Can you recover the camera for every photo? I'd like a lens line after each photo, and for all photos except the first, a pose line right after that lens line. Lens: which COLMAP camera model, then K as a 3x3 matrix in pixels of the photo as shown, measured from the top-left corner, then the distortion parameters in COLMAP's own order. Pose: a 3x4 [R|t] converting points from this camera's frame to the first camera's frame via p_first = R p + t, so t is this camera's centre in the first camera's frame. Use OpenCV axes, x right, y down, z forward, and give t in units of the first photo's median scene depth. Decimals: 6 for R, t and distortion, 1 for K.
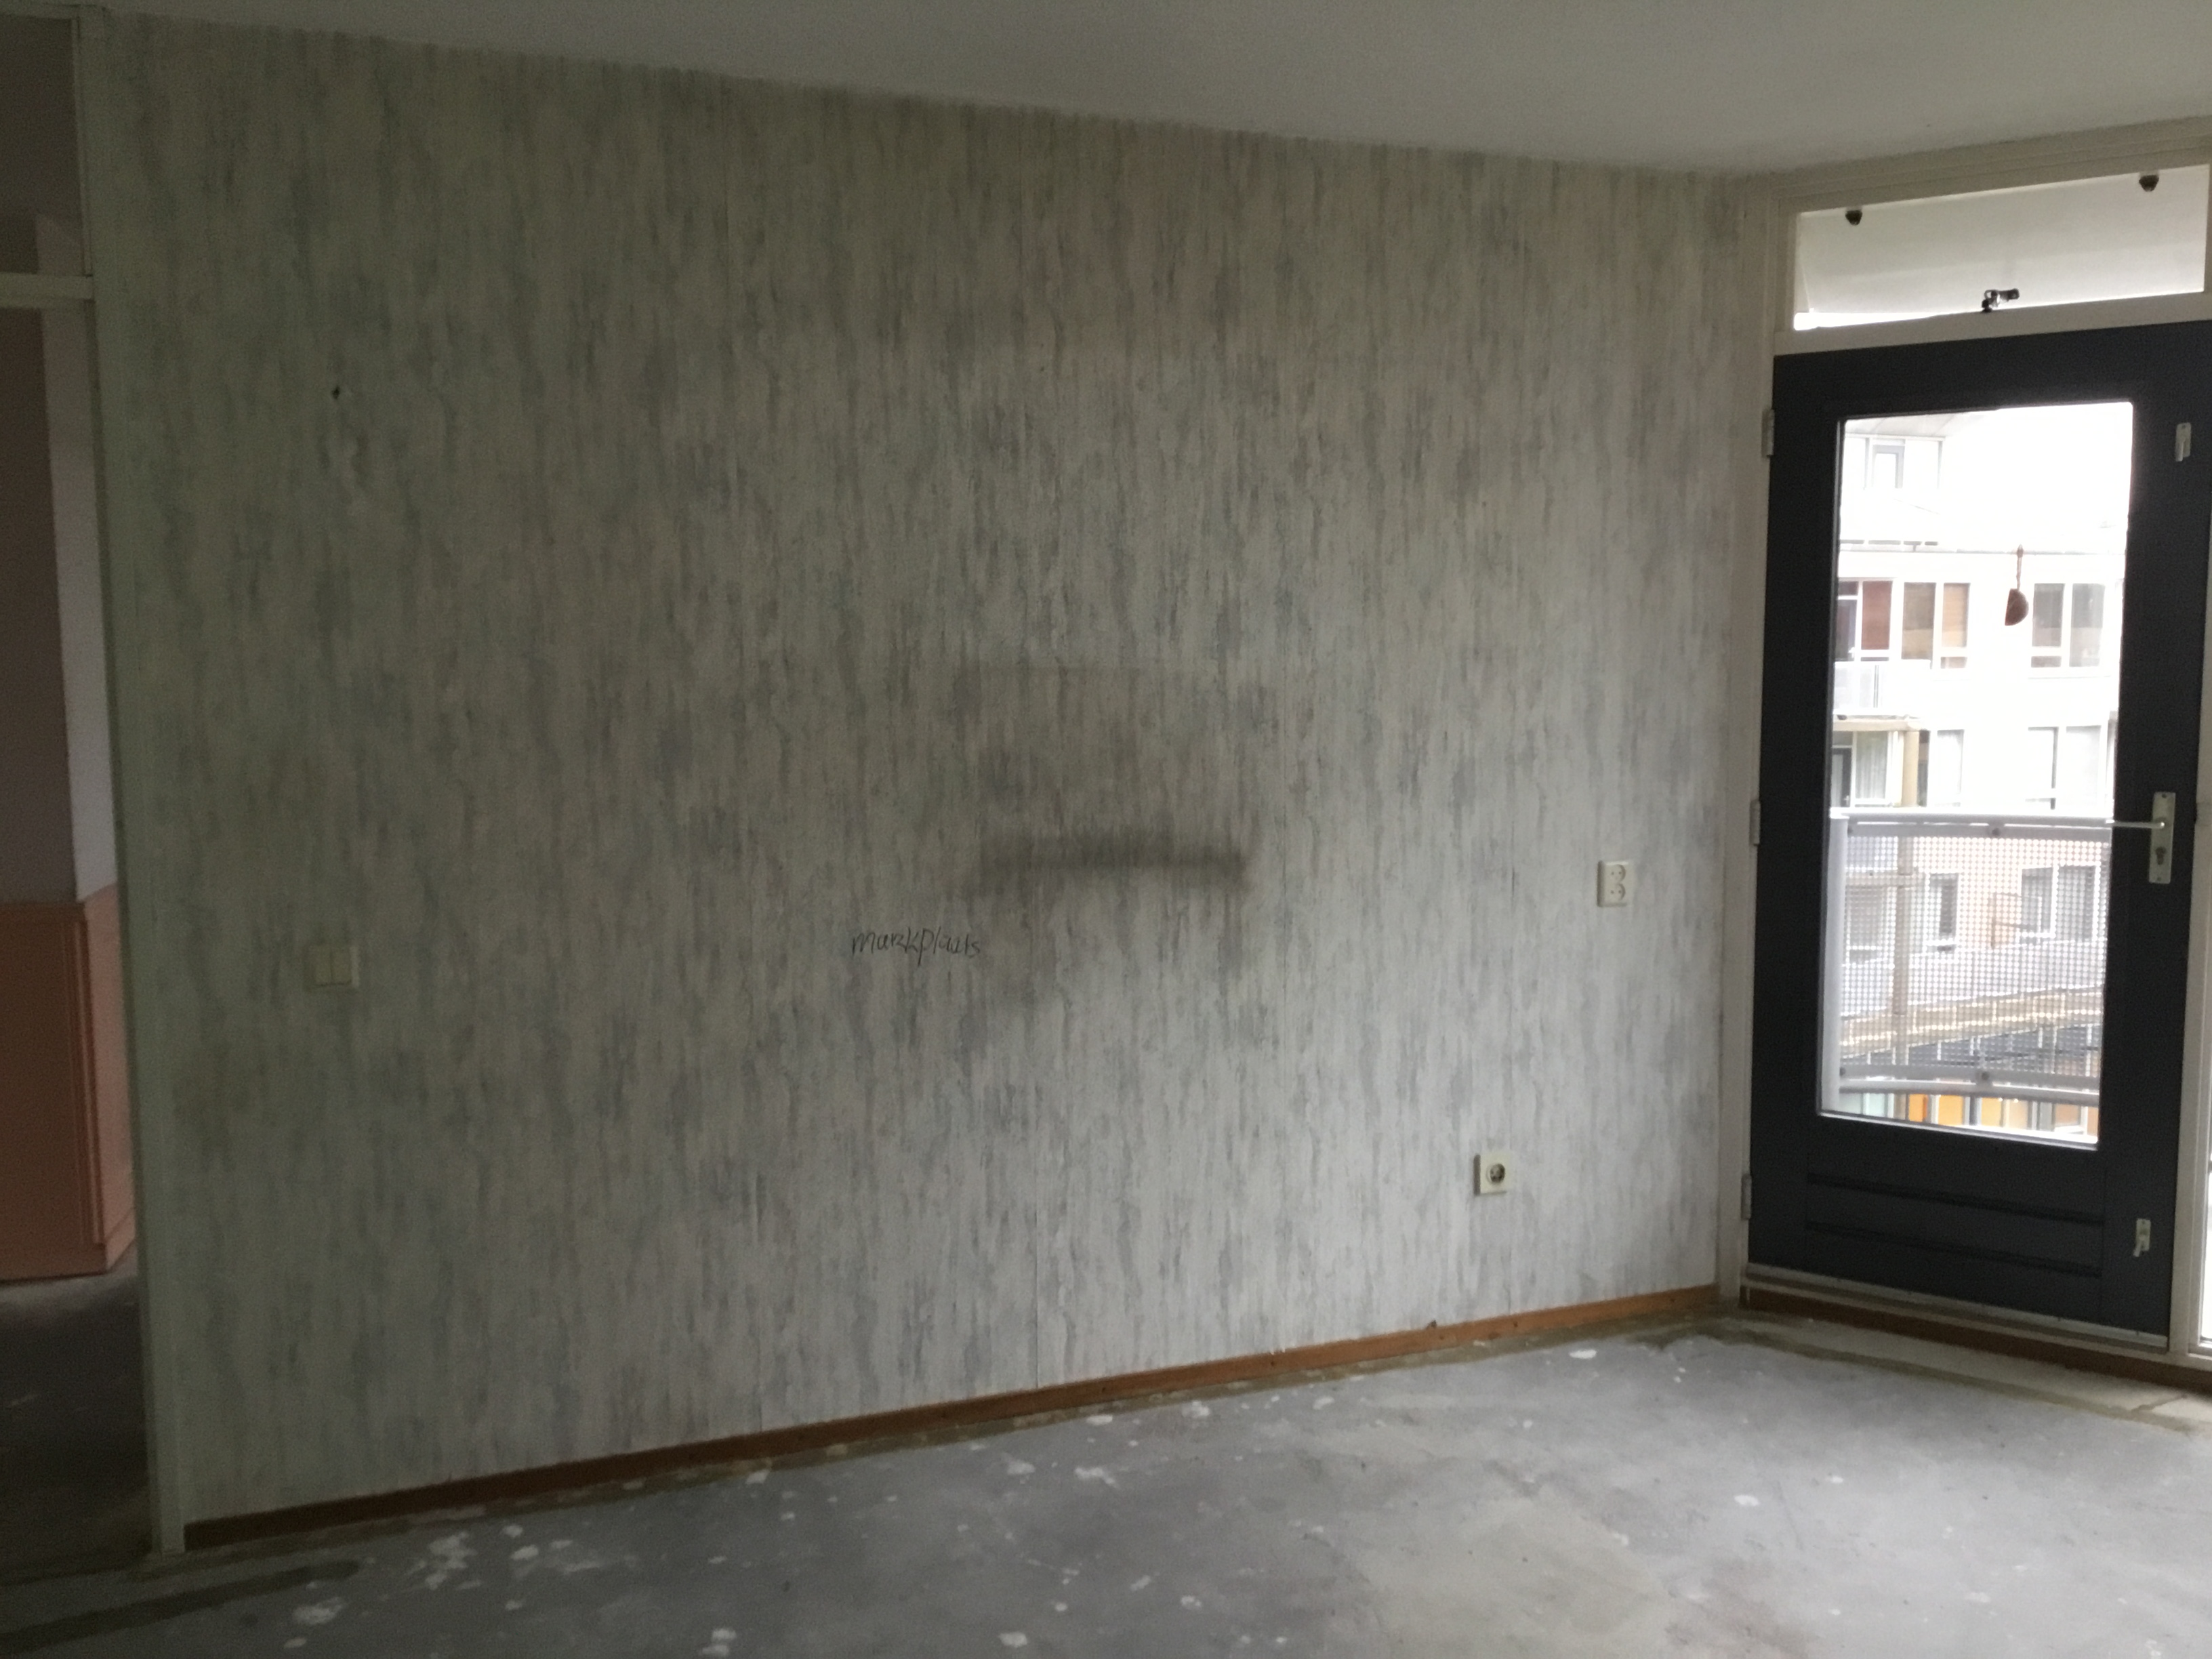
lens RADIAL K [[2004.7, 0, 1102.7], [0, 2004.7, 811.0], [0, 0, 1]] dist [0.103541, -0.142462]
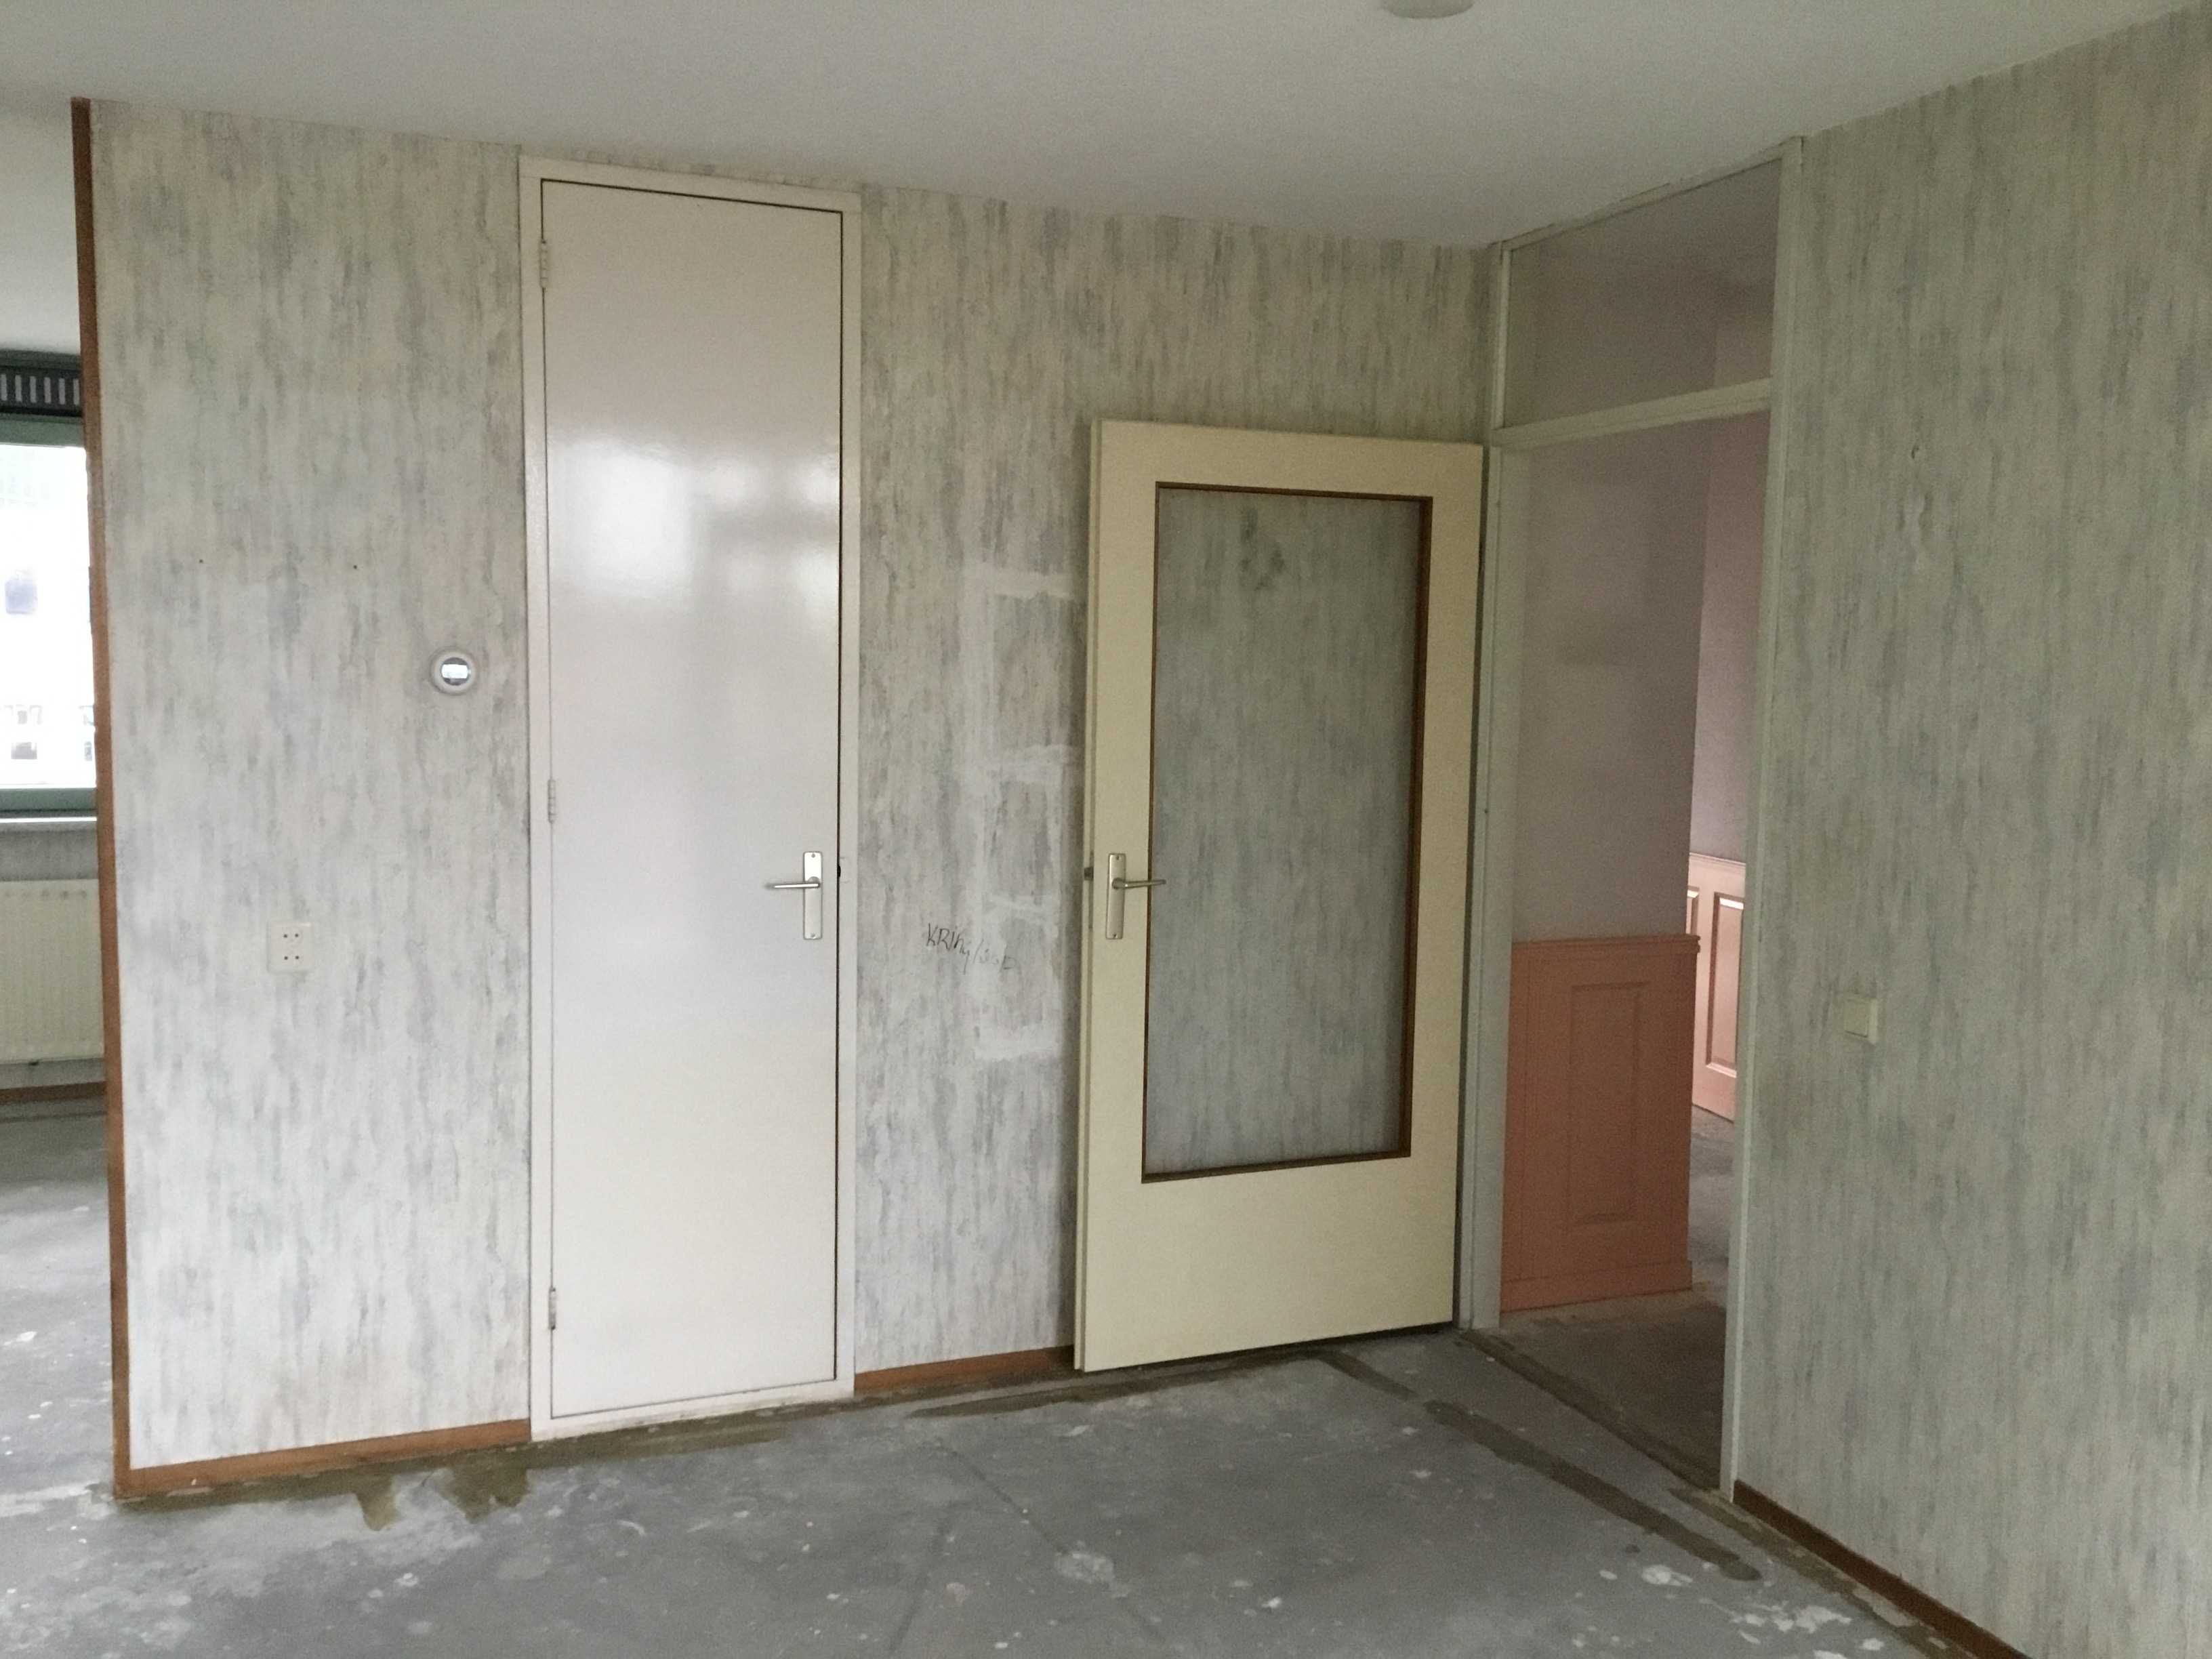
lens RADIAL K [[2004.7, 0, 1105.5], [0, 2004.7, 817.5], [0, 0, 1]] dist [0.103541, -0.142462]
pose [[-0.022092, 0.090525, -0.995649, 0.630380], [-0.106731, 0.989987, 0.092379, -0.075724], [0.994042, 0.108307, -0.012208, 0.622937]]
